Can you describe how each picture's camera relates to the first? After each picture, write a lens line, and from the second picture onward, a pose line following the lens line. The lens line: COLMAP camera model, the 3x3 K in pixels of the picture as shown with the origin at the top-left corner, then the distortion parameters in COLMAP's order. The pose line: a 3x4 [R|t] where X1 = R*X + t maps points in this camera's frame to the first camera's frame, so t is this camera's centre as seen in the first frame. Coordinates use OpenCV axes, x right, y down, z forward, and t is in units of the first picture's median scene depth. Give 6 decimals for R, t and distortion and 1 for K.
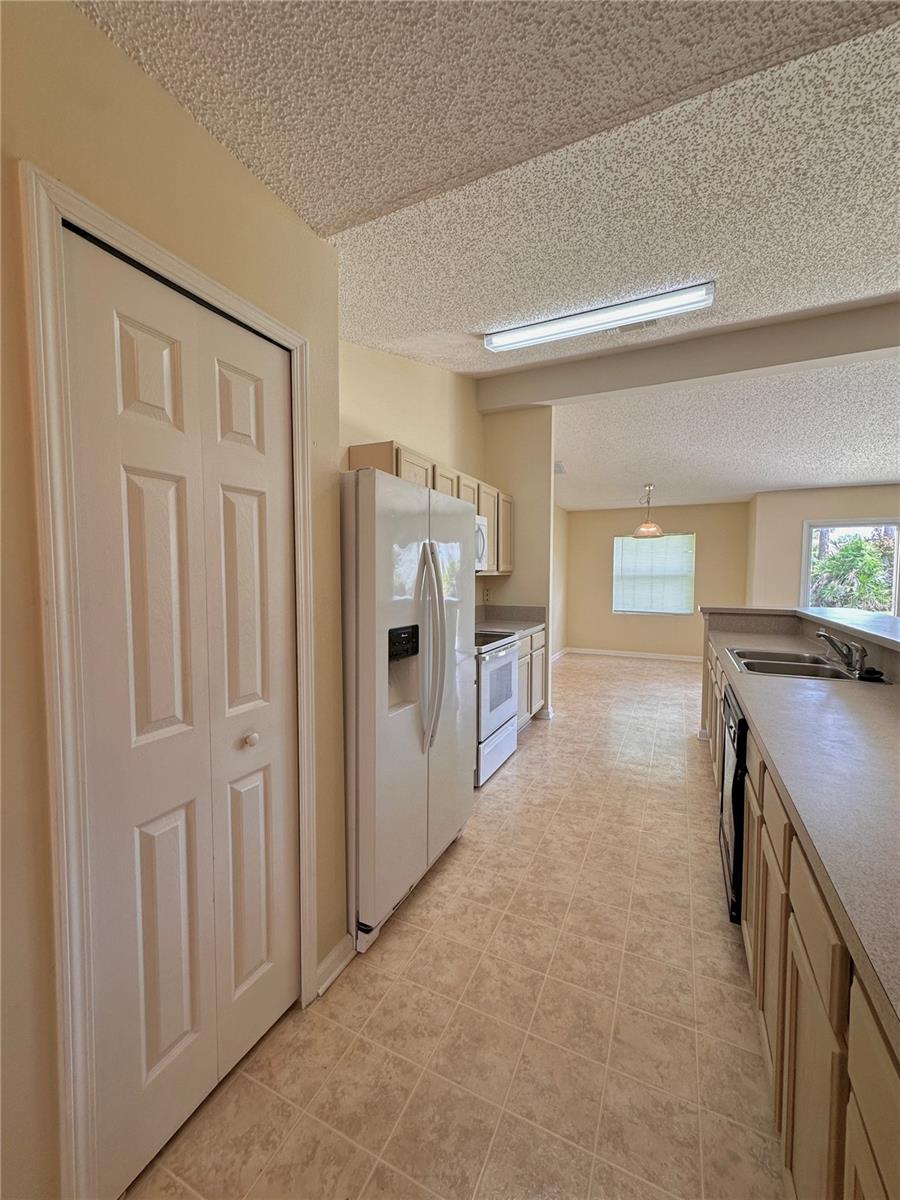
lens RADIAL K [[478.0, 0, 450.0], [0, 478.0, 600.0], [0, 0, 1]] dist [0.008670, -0.000589]
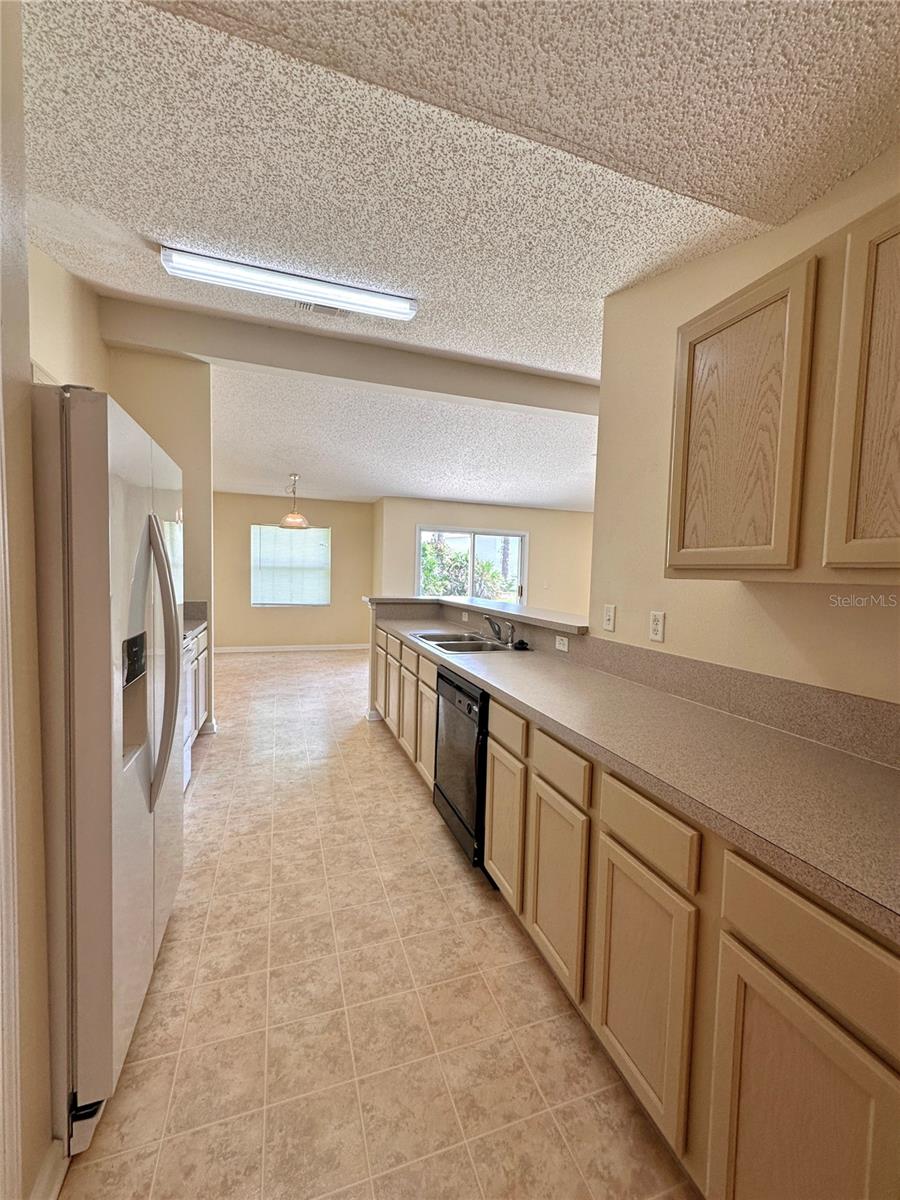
lens RADIAL K [[495.4, 0, 450.0], [0, 495.4, 600.0], [0, 0, 1]] dist [0.009784, -0.000768]
pose [[0.712439, -0.026053, 0.701250, -0.202912], [0.014755, 0.999646, 0.022149, -0.003792], [-0.701579, -0.005433, 0.712571, 0.133443]]
